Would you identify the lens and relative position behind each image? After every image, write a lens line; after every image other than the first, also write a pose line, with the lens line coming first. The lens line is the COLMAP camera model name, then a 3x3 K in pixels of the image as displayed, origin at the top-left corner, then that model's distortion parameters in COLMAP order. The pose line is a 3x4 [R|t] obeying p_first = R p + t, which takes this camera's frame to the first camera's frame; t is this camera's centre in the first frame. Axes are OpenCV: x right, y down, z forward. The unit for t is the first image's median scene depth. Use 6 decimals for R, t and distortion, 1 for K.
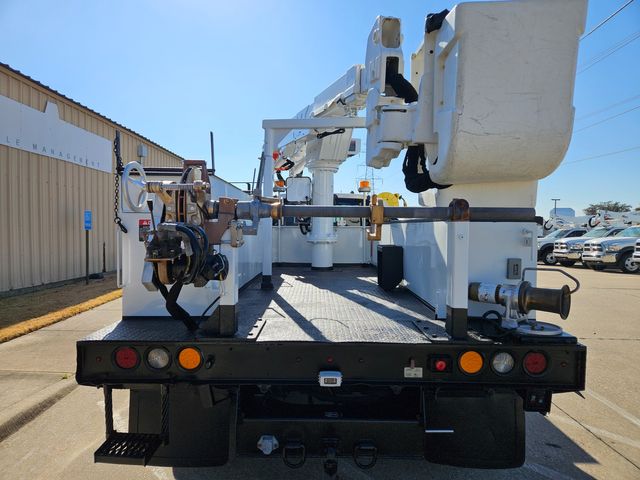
lens RADIAL K [[417.5, 0, 320.0], [0, 417.5, 240.0], [0, 0, 1]] dist [0.099730, -0.094159]
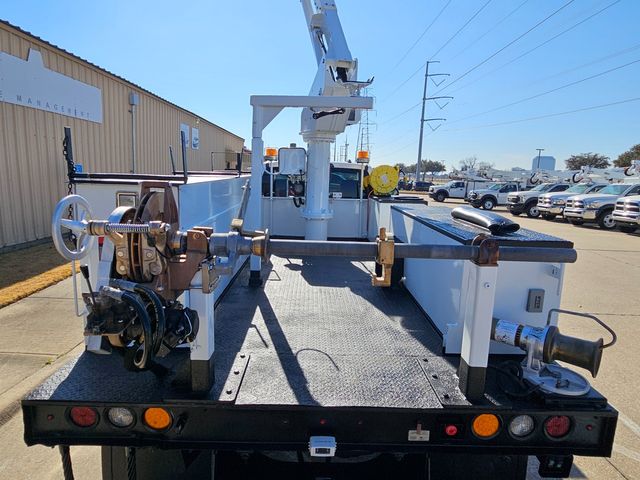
lens RADIAL K [[406.5, 0, 318.8], [0, 406.5, 239.2], [0, 0, 1]] dist [0.001821, -0.004244]
pose [[0.999633, 0.022619, 0.014940, -0.003337], [-0.024367, 0.991261, 0.129643, -0.134582], [-0.011877, -0.129959, 0.991448, 0.169034]]
